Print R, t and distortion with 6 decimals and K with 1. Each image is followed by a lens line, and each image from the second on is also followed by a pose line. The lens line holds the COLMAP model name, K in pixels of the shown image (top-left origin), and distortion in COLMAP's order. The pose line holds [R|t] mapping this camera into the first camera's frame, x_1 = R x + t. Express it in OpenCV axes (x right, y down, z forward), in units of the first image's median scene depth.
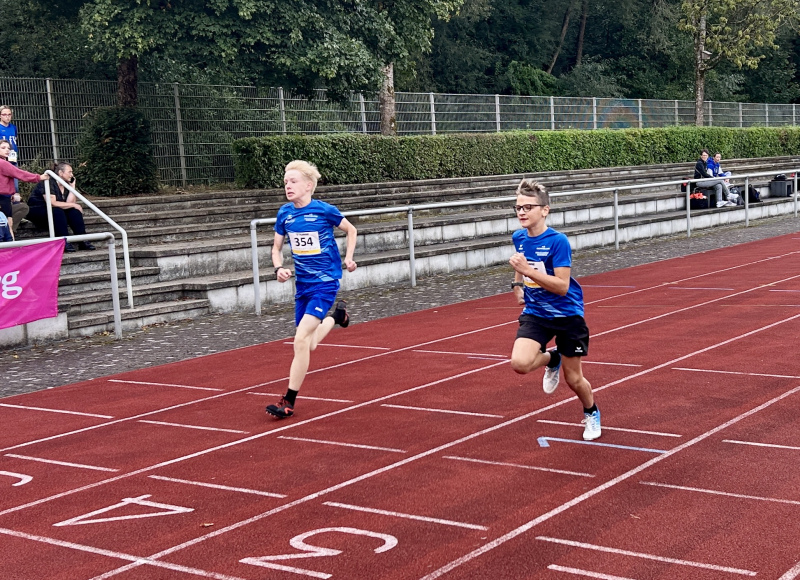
lens RADIAL K [[1234.2, 0, 486.4], [0, 1234.2, 306.1], [0, 0, 1]] dist [0.246625, -0.829115]
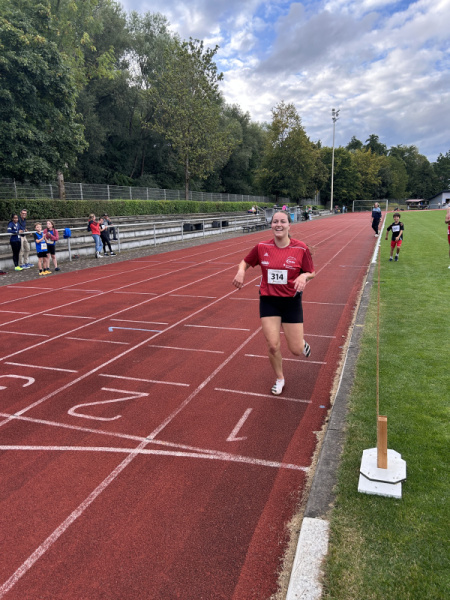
lens RADIAL K [[450.6, 0, 219.4], [0, 450.6, 300.9], [0, 0, 1]] dist [0.058212, -0.062515]
pose [[0.973222, -0.027500, 0.228215, 0.021274], [0.010089, 0.996971, 0.077111, -0.004151], [-0.229645, -0.072743, 0.970552, 0.042381]]
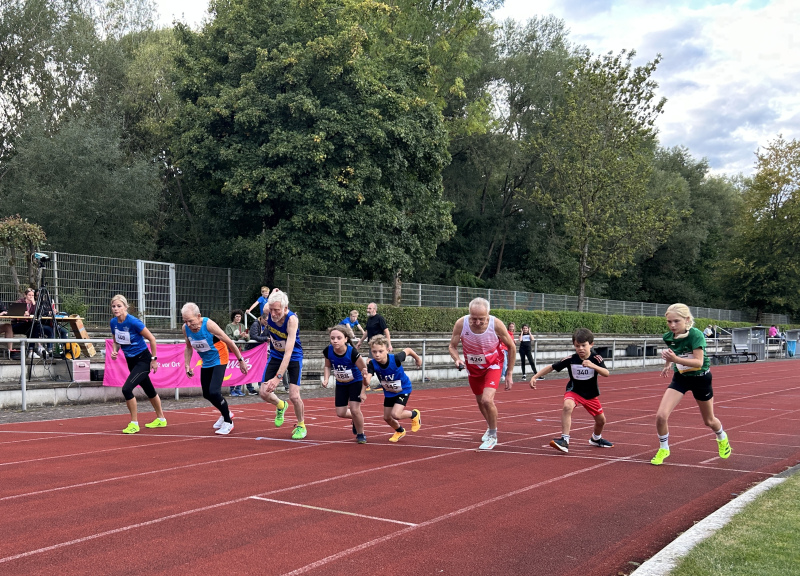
lens RADIAL K [[804.9, 0, 257.8], [0, 804.9, 405.8], [0, 0, 1]] dist [0.050247, -0.043969]
pose [[0.980437, 0.057537, -0.188237, -0.070903], [-0.063319, 0.997684, -0.024844, 0.061373], [0.186371, 0.036277, 0.981809, -0.208229]]
